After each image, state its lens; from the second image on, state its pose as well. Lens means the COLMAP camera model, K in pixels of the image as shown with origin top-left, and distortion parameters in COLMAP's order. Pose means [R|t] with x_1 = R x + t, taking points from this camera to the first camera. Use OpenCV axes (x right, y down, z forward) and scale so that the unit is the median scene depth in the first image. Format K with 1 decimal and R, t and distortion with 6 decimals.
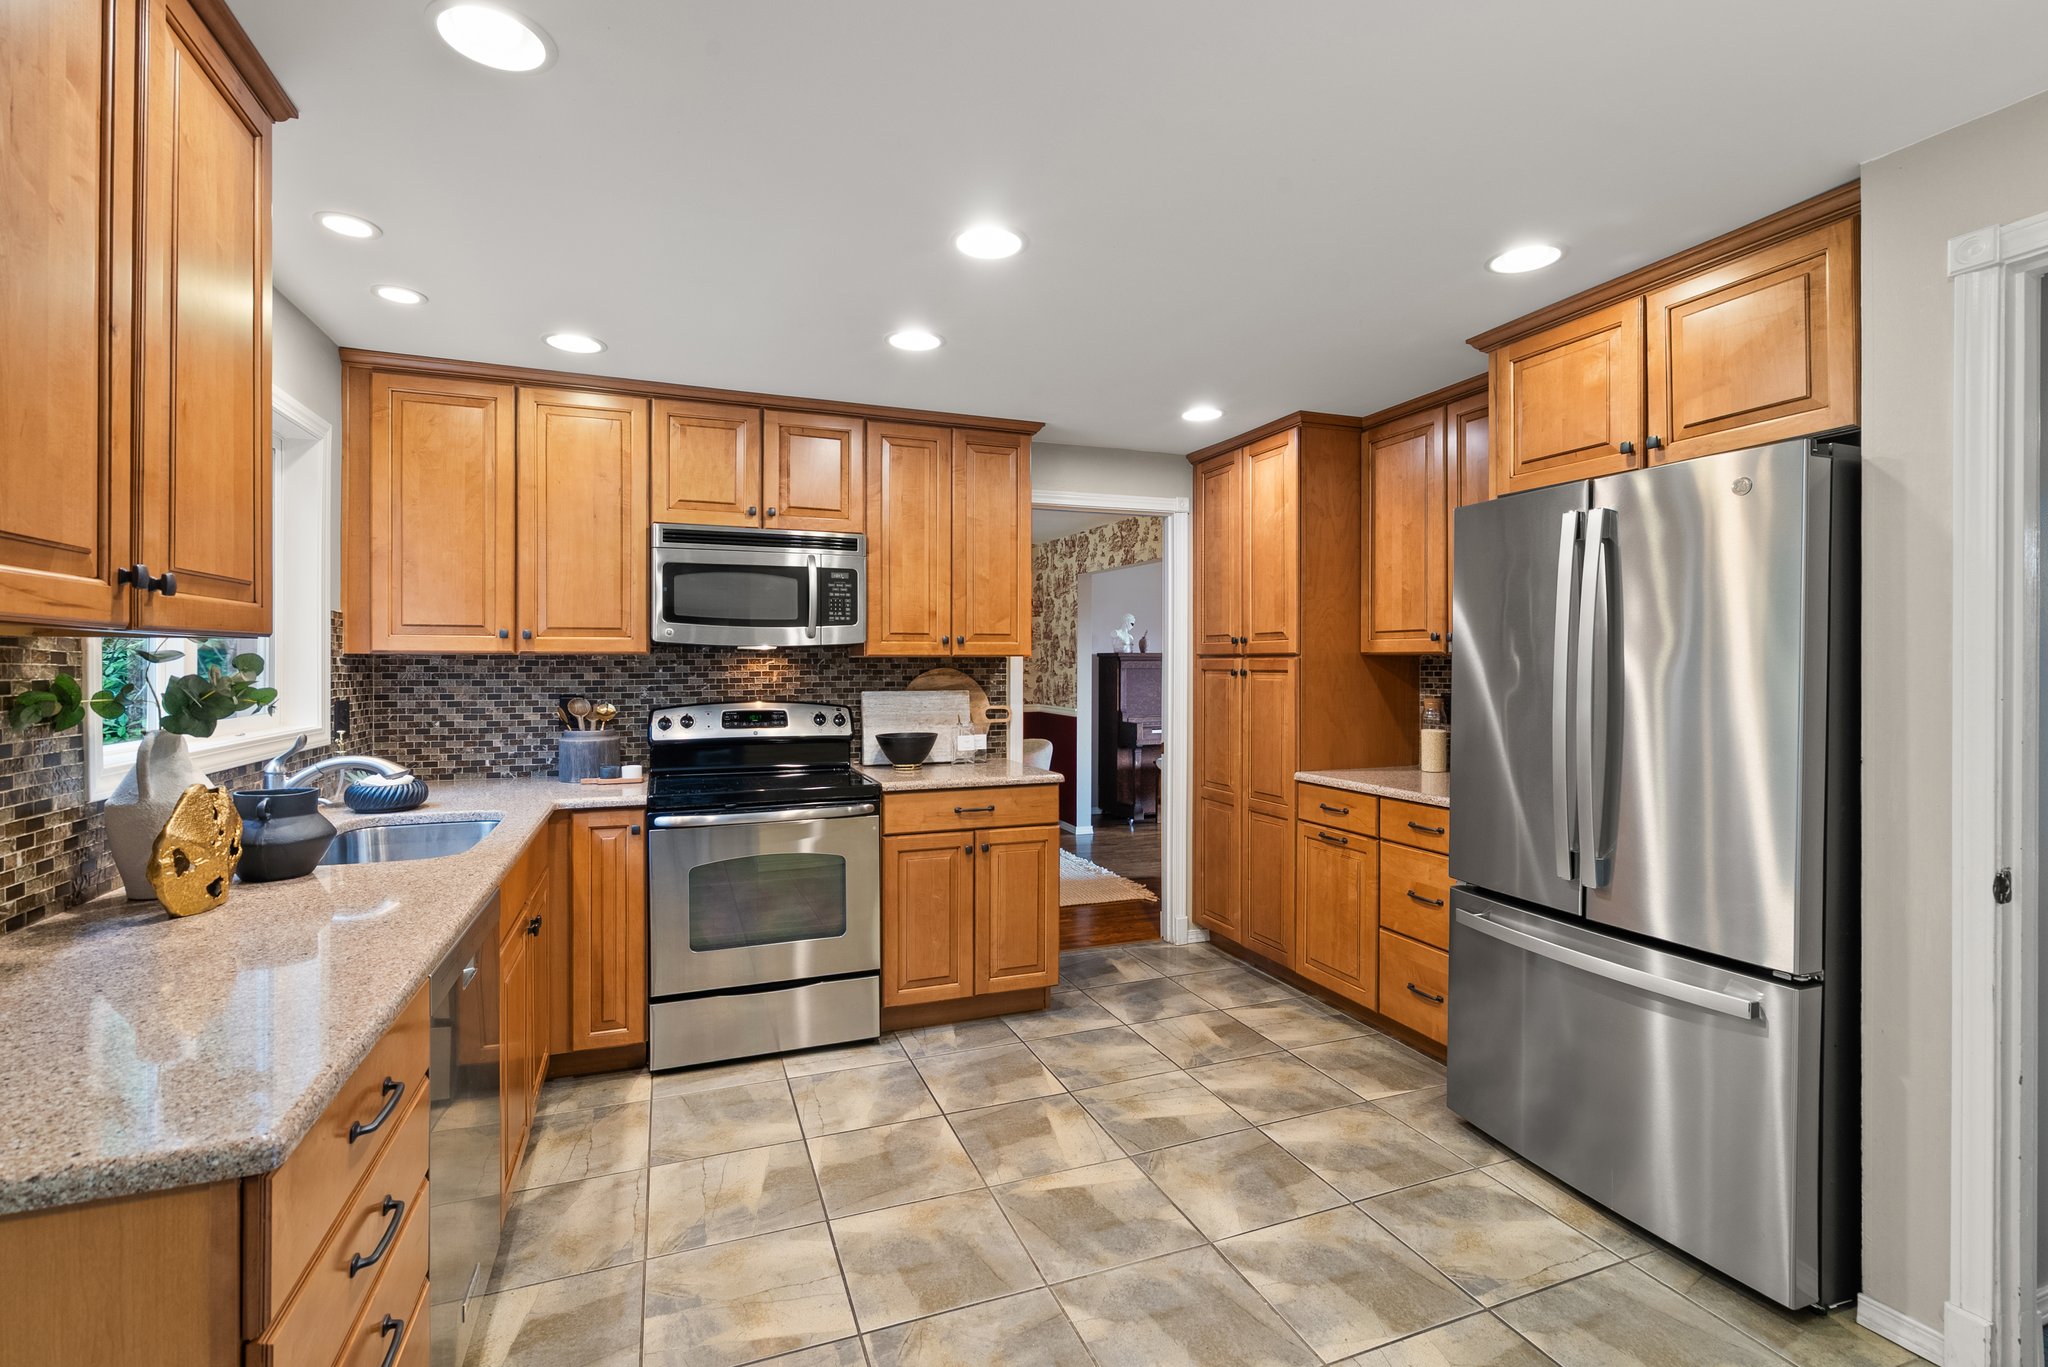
lens RADIAL K [[926.8, 0, 1027.2], [0, 926.8, 664.5], [0, 0, 1]] dist [-0.016487, 0.004607]
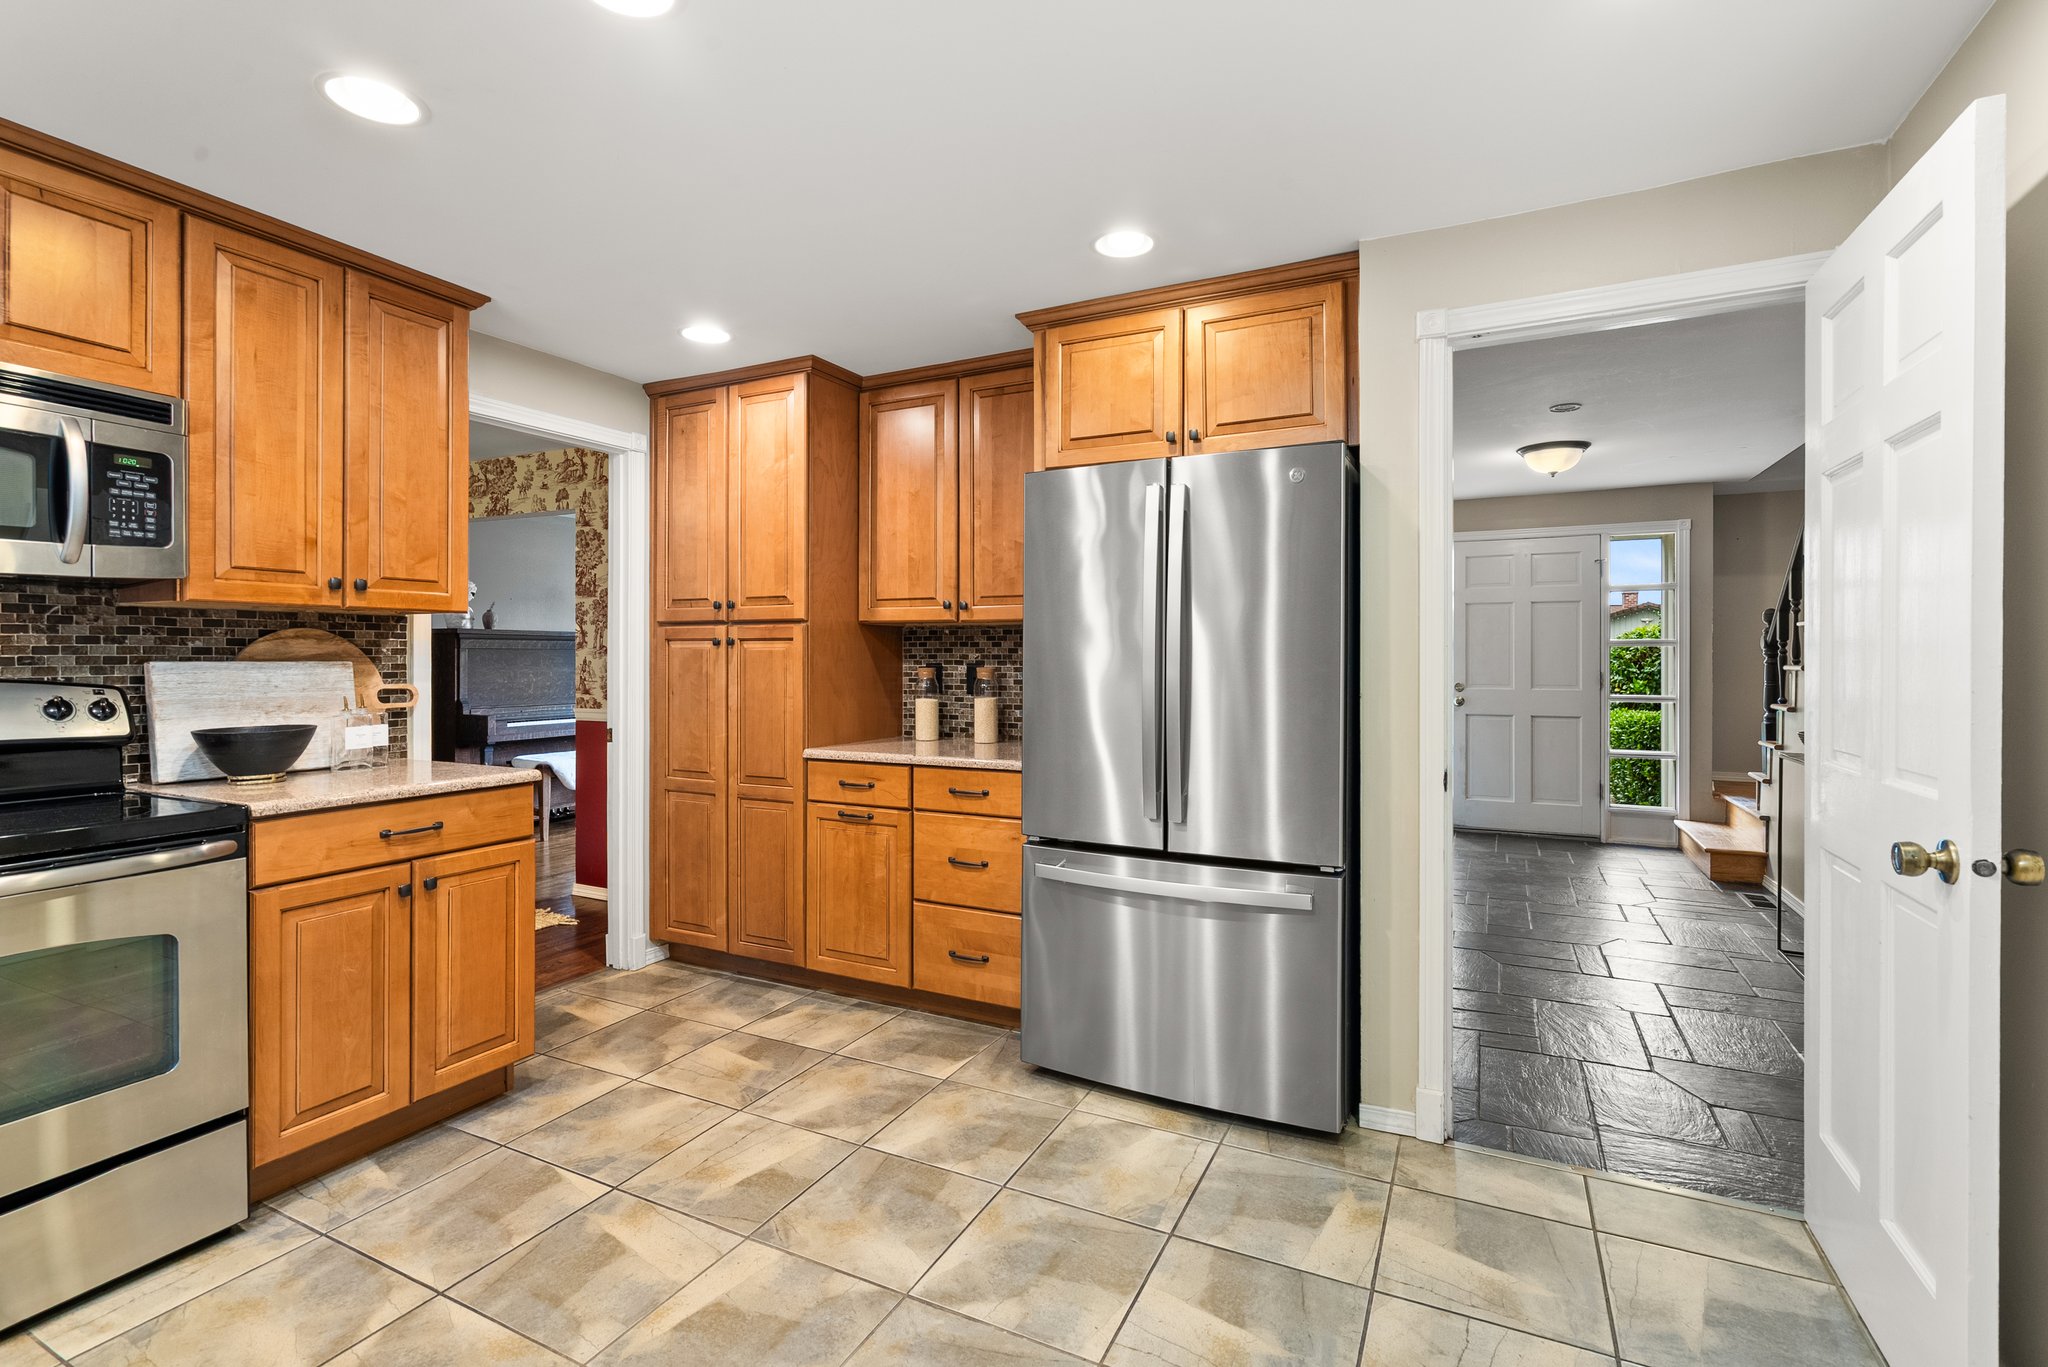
lens RADIAL K [[926.8, 0, 1027.2], [0, 926.8, 664.5], [0, 0, 1]] dist [-0.016487, 0.004607]
pose [[0.735005, -0.001477, 0.678060, -0.182550], [-0.002979, 0.999981, 0.005407, 0.028937], [-0.678055, -0.005994, 0.734987, 0.194916]]
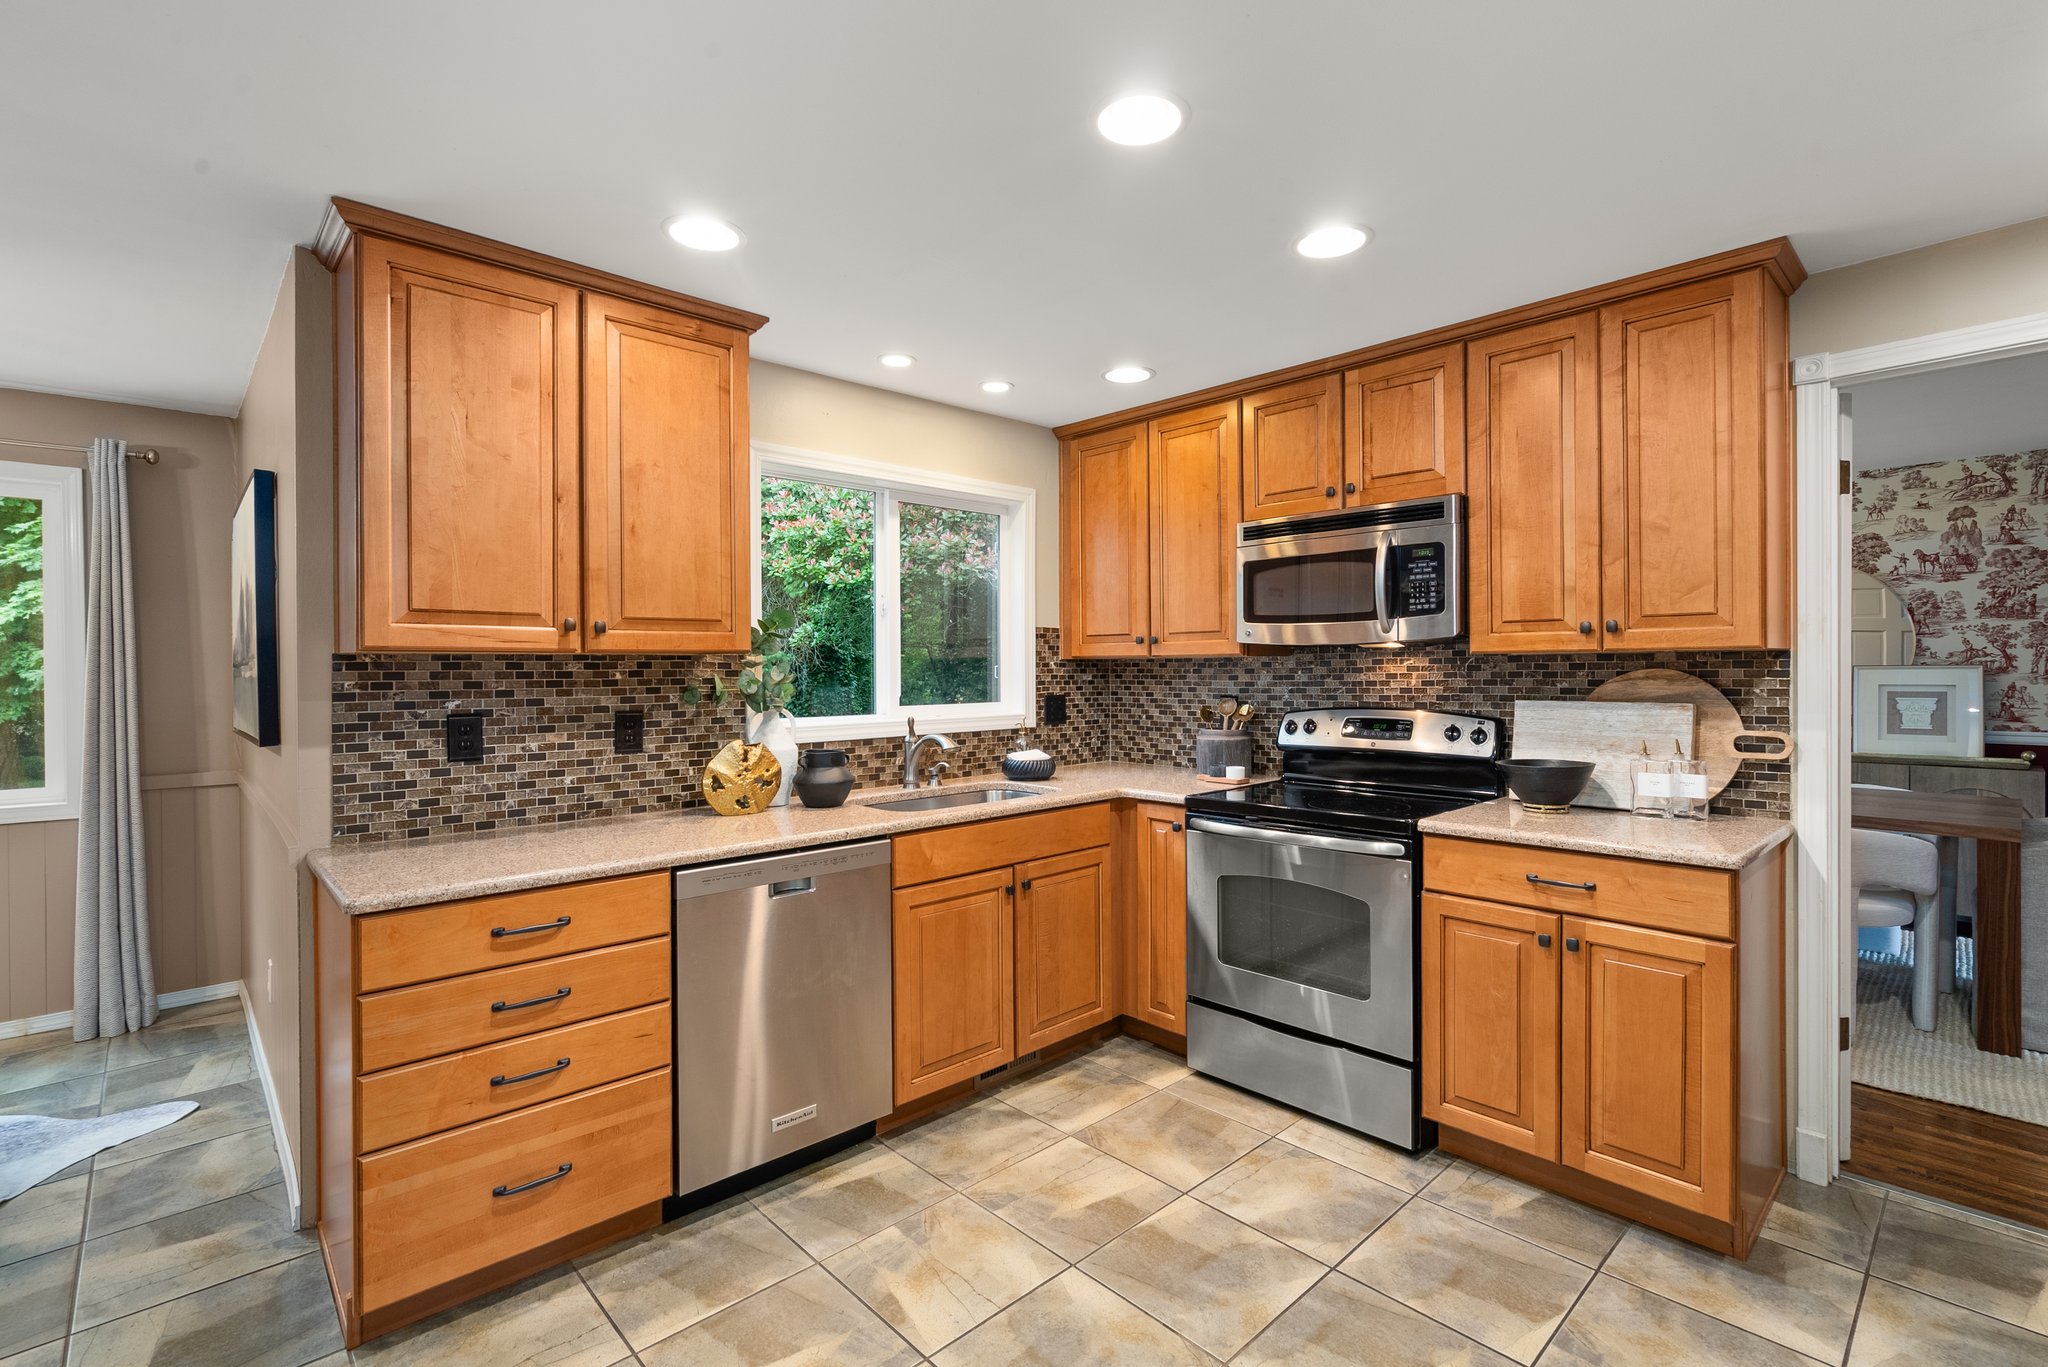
lens RADIAL K [[926.8, 0, 1027.2], [0, 926.8, 664.5], [0, 0, 1]] dist [-0.016487, 0.004607]
pose [[0.367896, -0.005770, -0.929849, 0.414567], [0.007277, 0.999968, -0.003326, -0.000218], [0.929838, -0.005543, 0.367926, 0.403701]]
